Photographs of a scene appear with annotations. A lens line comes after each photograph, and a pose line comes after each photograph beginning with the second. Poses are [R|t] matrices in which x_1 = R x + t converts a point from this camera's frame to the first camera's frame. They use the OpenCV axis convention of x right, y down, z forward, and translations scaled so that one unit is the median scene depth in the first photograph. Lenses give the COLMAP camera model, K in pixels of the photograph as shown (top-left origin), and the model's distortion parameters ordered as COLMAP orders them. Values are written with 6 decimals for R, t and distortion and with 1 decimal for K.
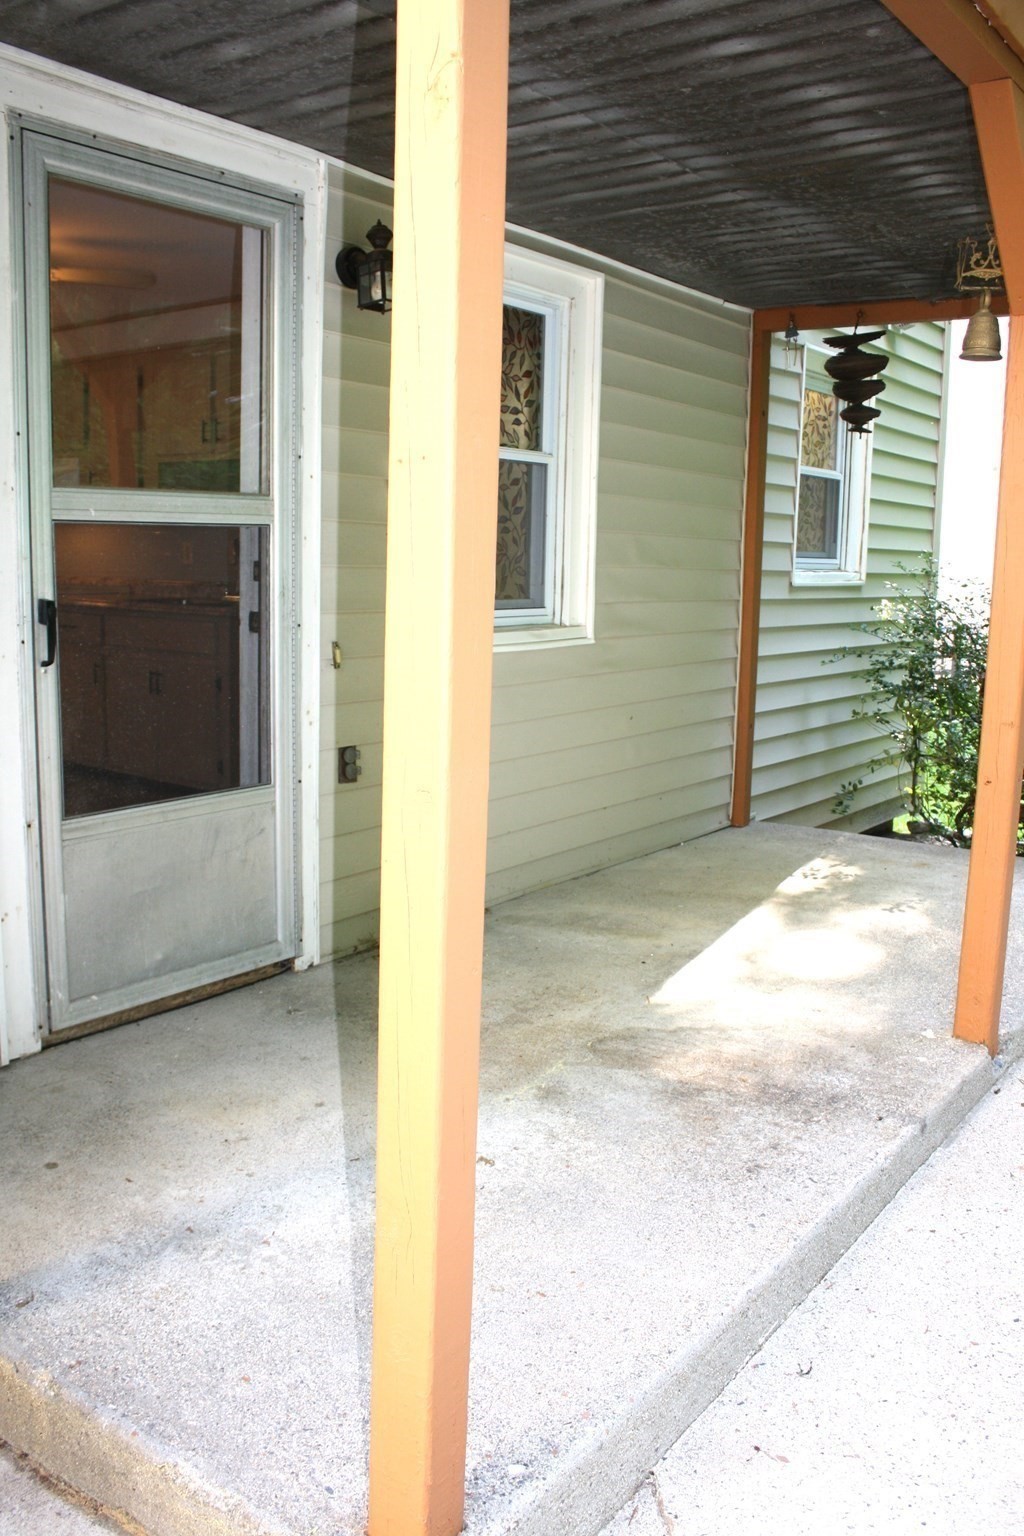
lens RADIAL K [[1292.5, 0, 511.7], [0, 1292.5, 767.4], [0, 0, 1]] dist [-0.114559, 0.051964]
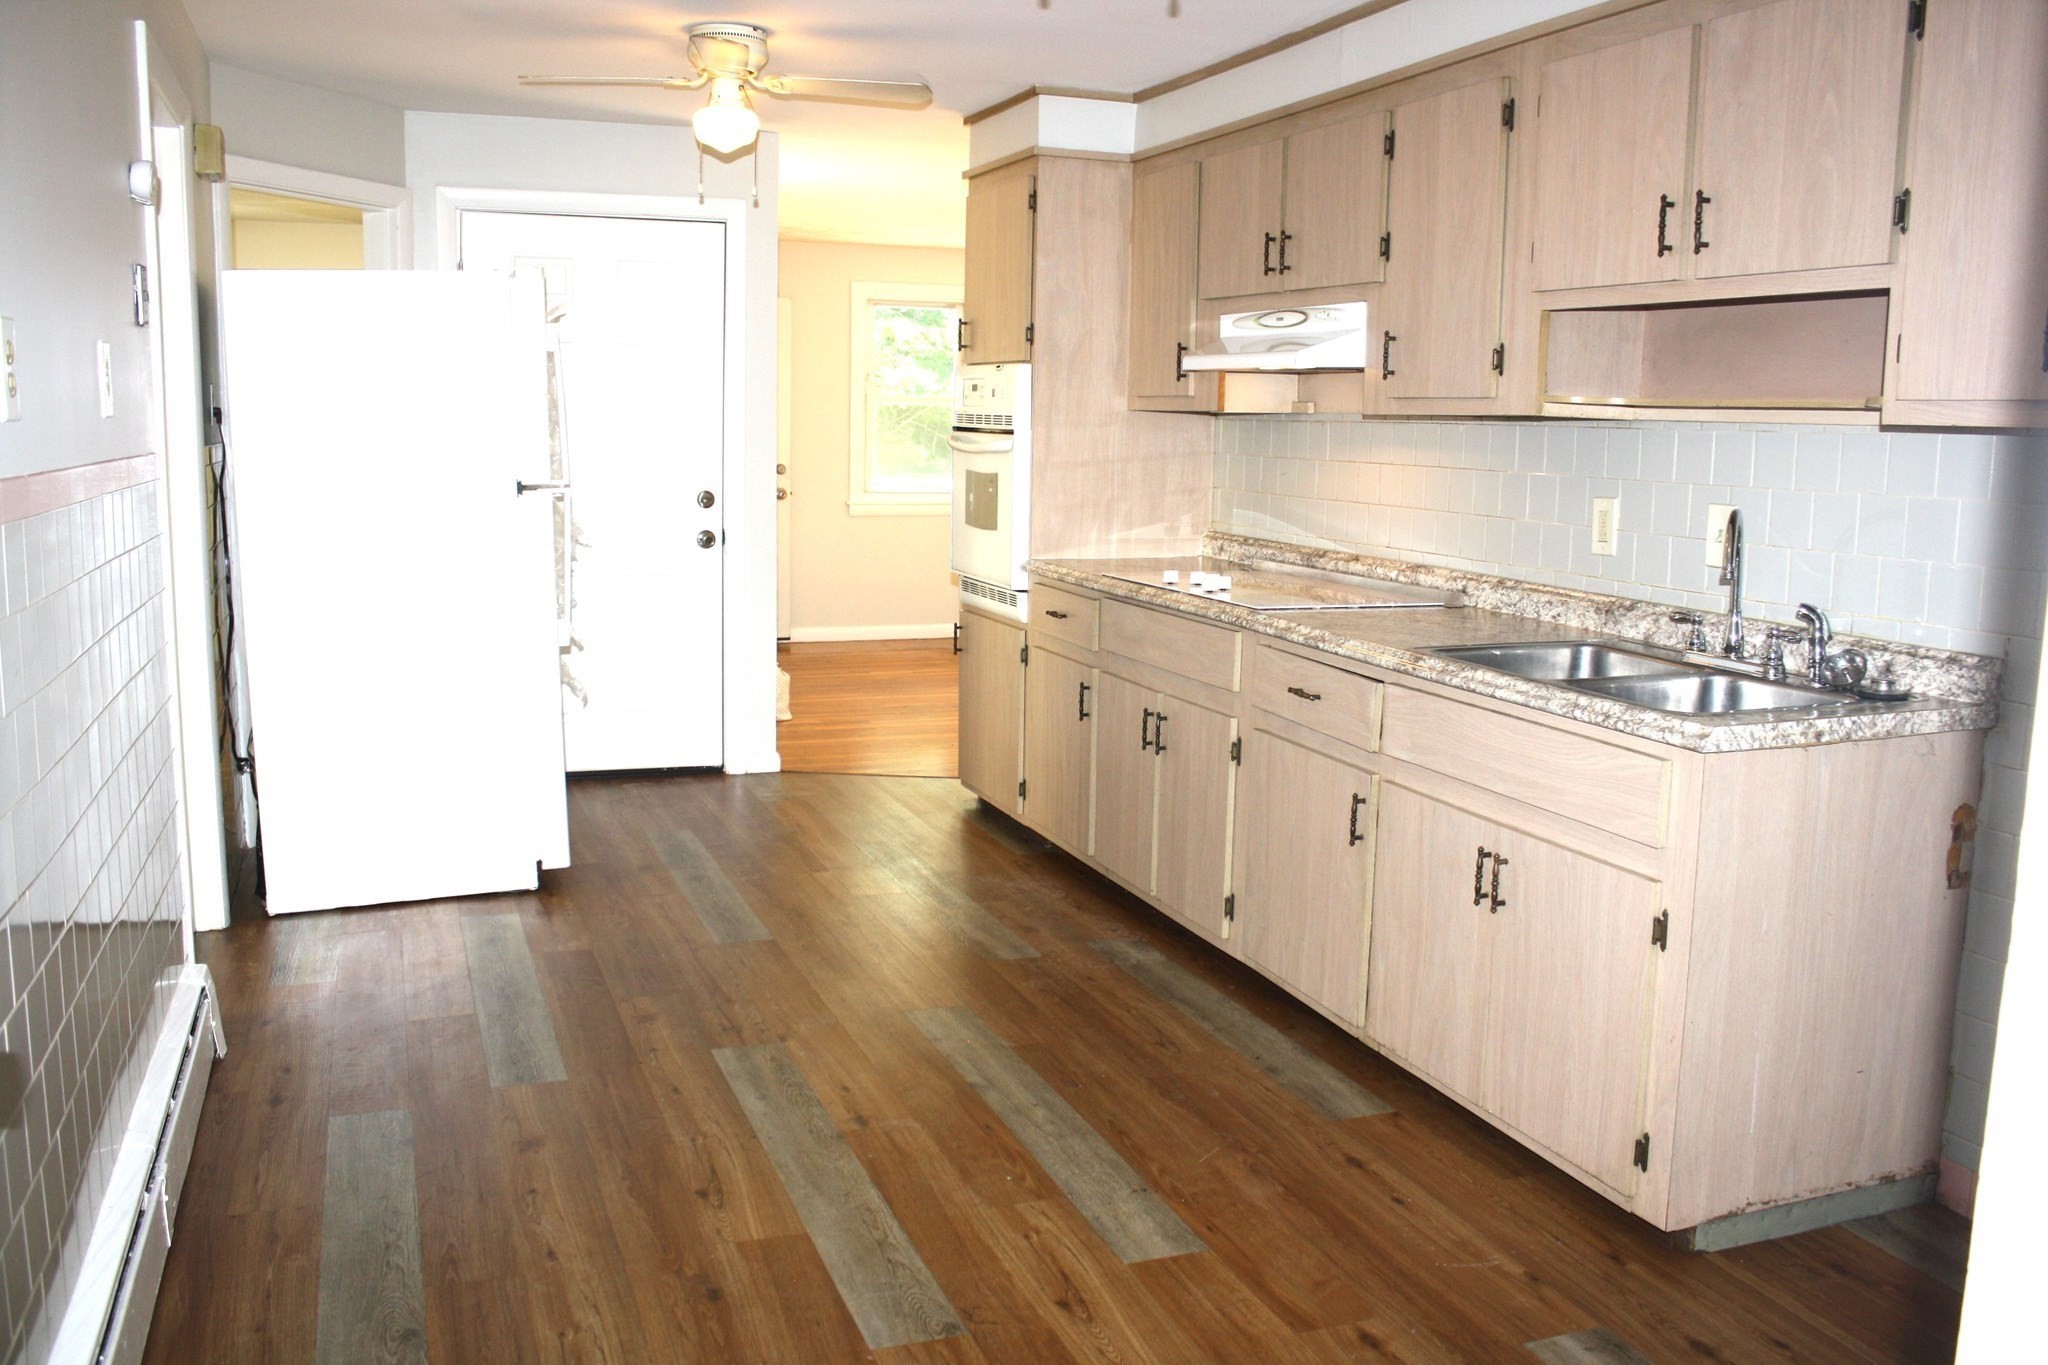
lens RADIAL K [[1723.4, 0, 1023.2], [0, 1723.4, 678.2], [0, 0, 1]] dist [-0.114559, 0.051964]
pose [[0.840301, 0.072528, -0.537247, -0.117953], [-0.083077, 0.996533, 0.004592, -0.111275], [0.535717, 0.040774, 0.843412, 0.462379]]
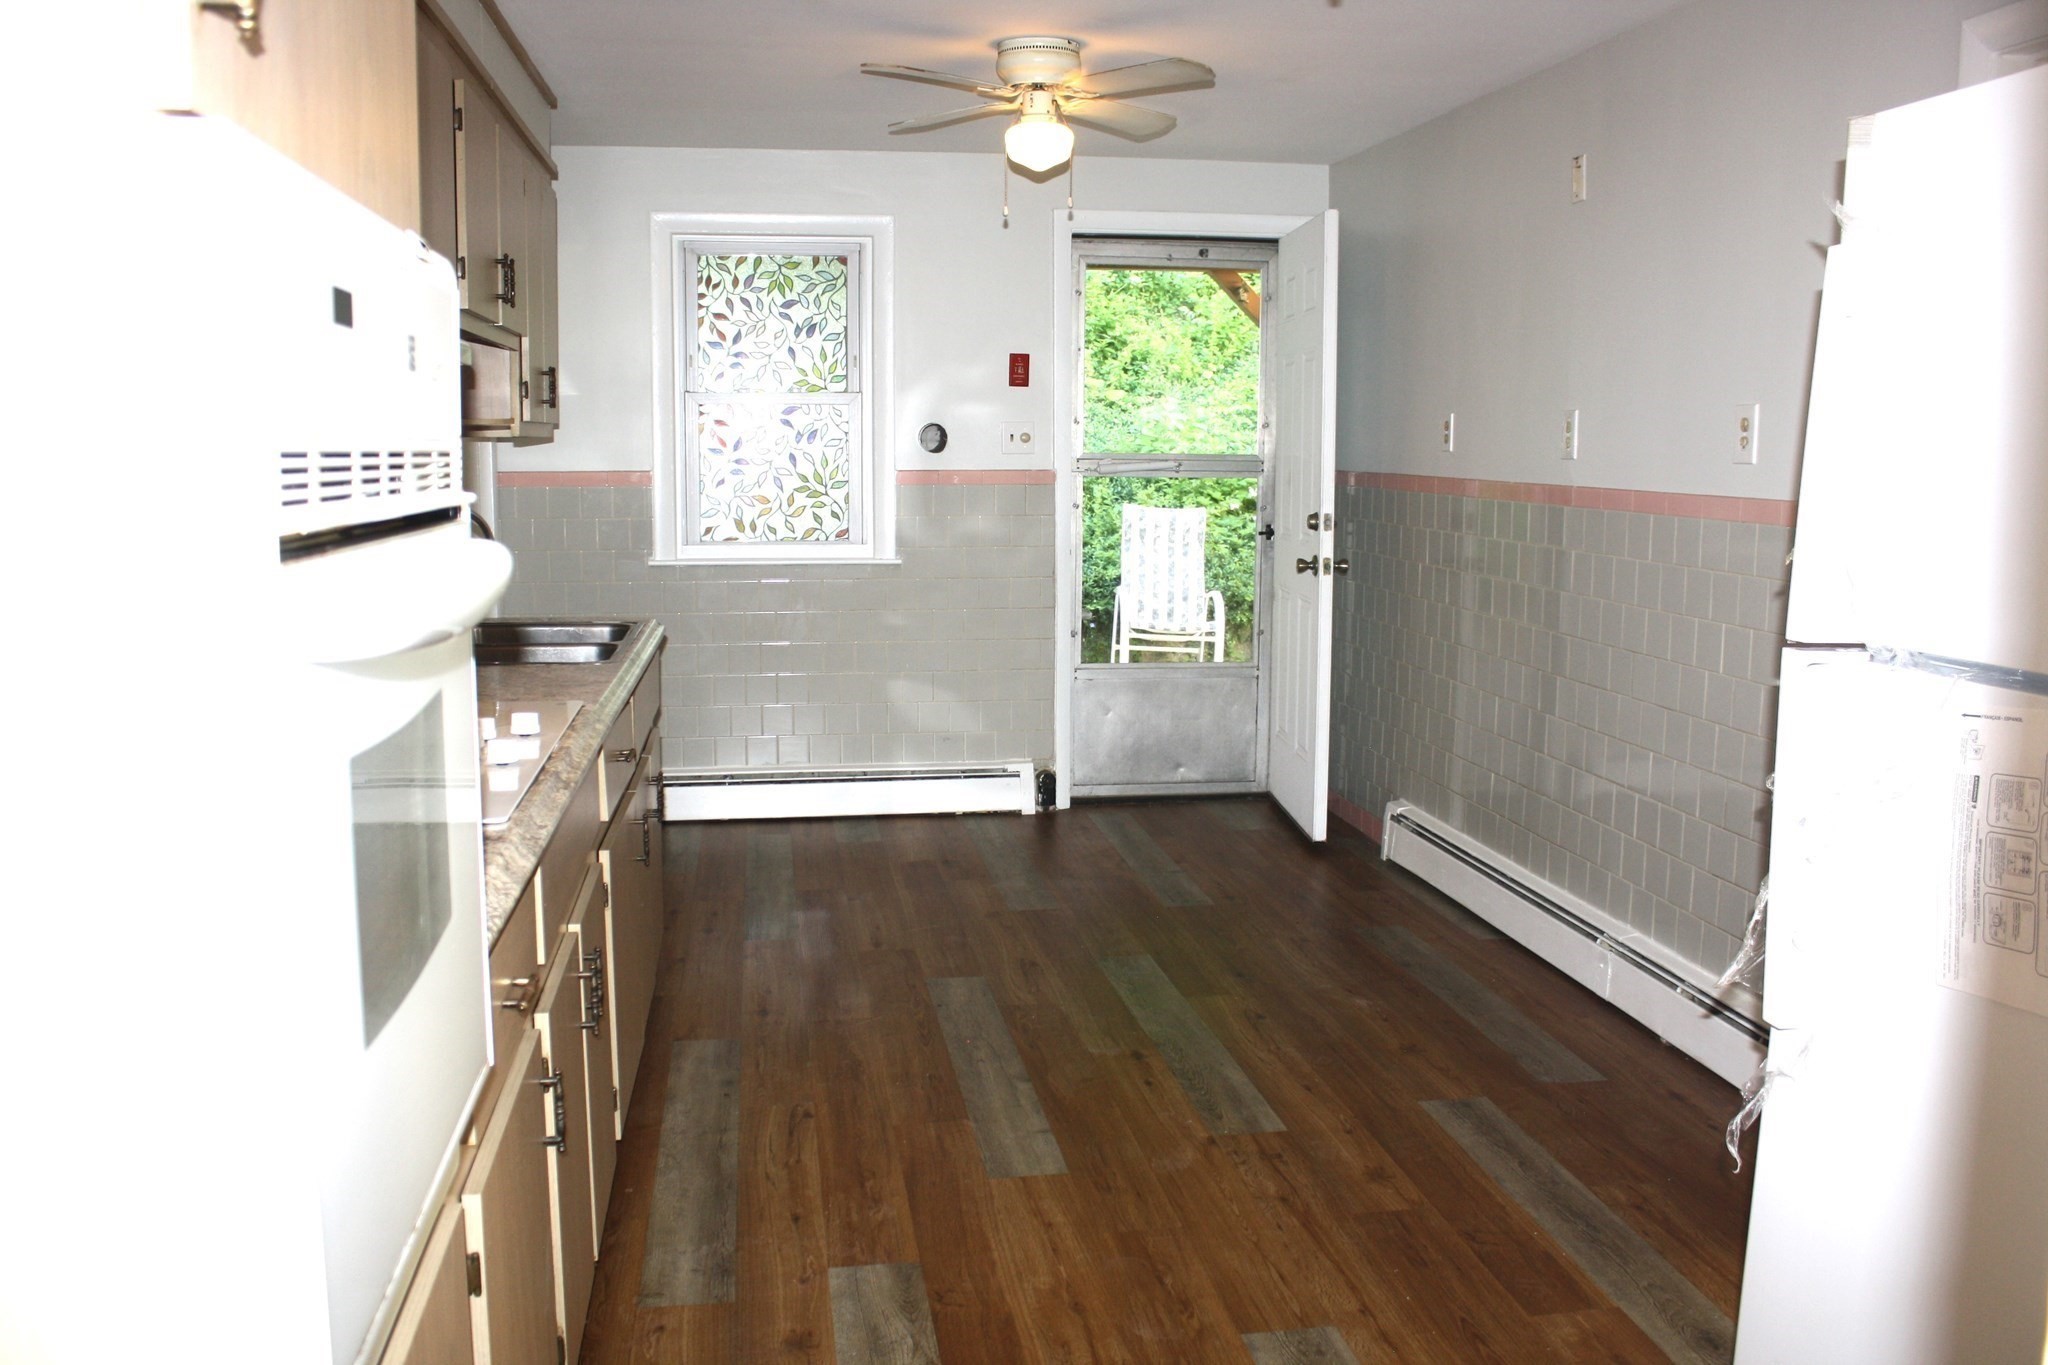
lens RADIAL K [[1723.4, 0, 1022.7], [0, 1723.4, 679.3], [0, 0, 1]] dist [-0.114559, 0.051964]
pose [[-0.707566, -0.124756, 0.695547, -0.736789], [0.088175, 0.961012, 0.262069, -0.245603], [-0.701124, 0.246761, -0.668979, 1.199885]]
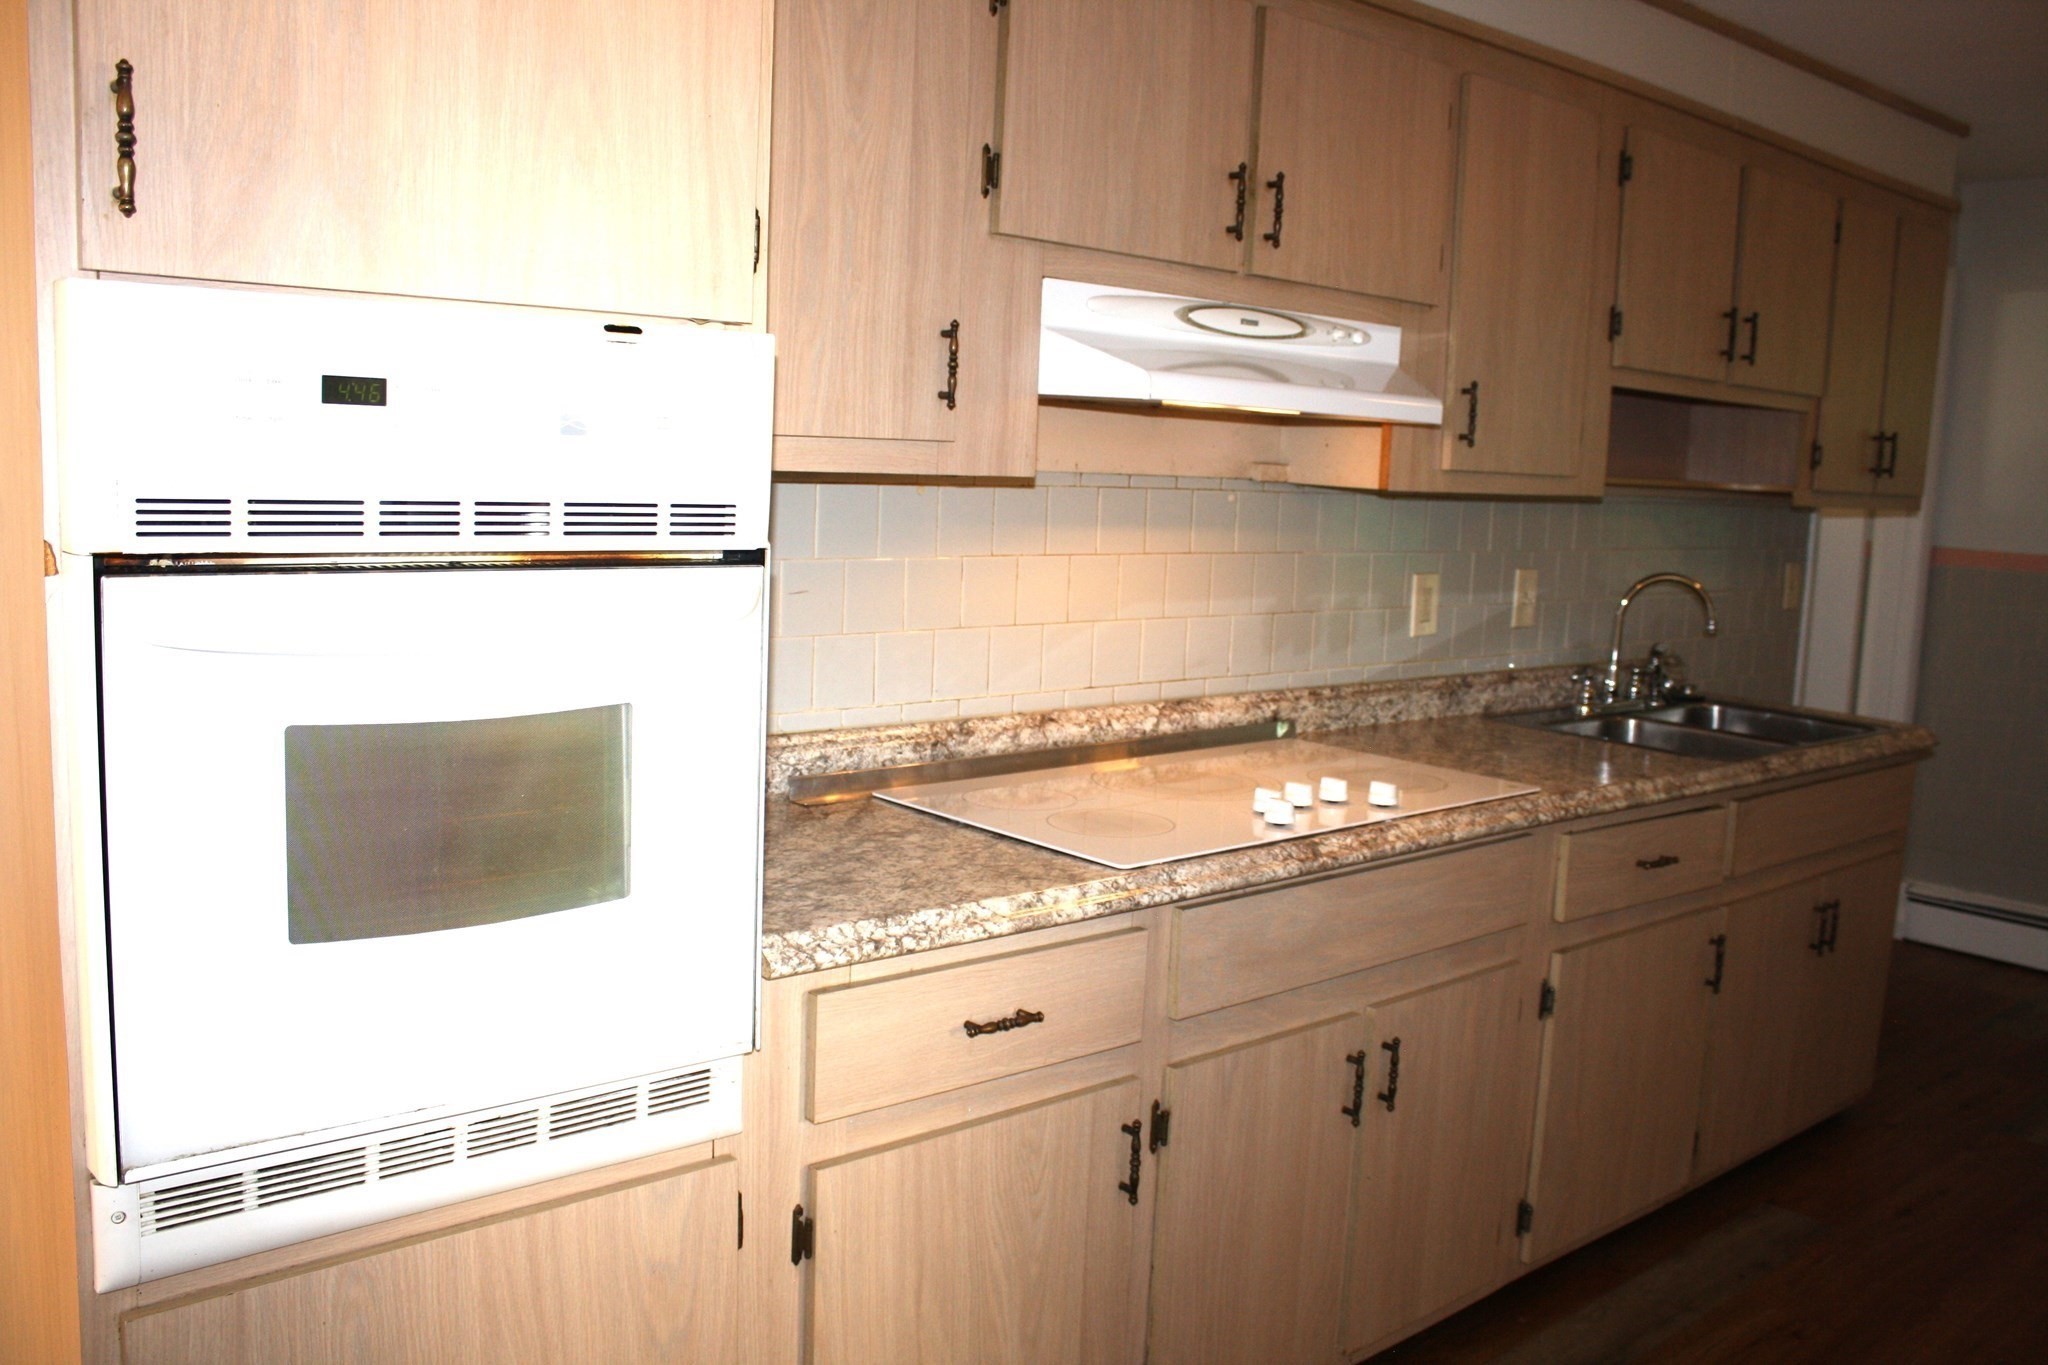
lens RADIAL K [[1723.4, 0, 1021.9], [0, 1723.4, 690.1], [0, 0, 1]] dist [-0.114559, 0.051964]
pose [[0.214962, -0.149397, 0.965128, -0.767599], [0.116308, 0.985113, 0.126585, -0.224855], [-0.969672, 0.085041, 0.229138, 1.018421]]
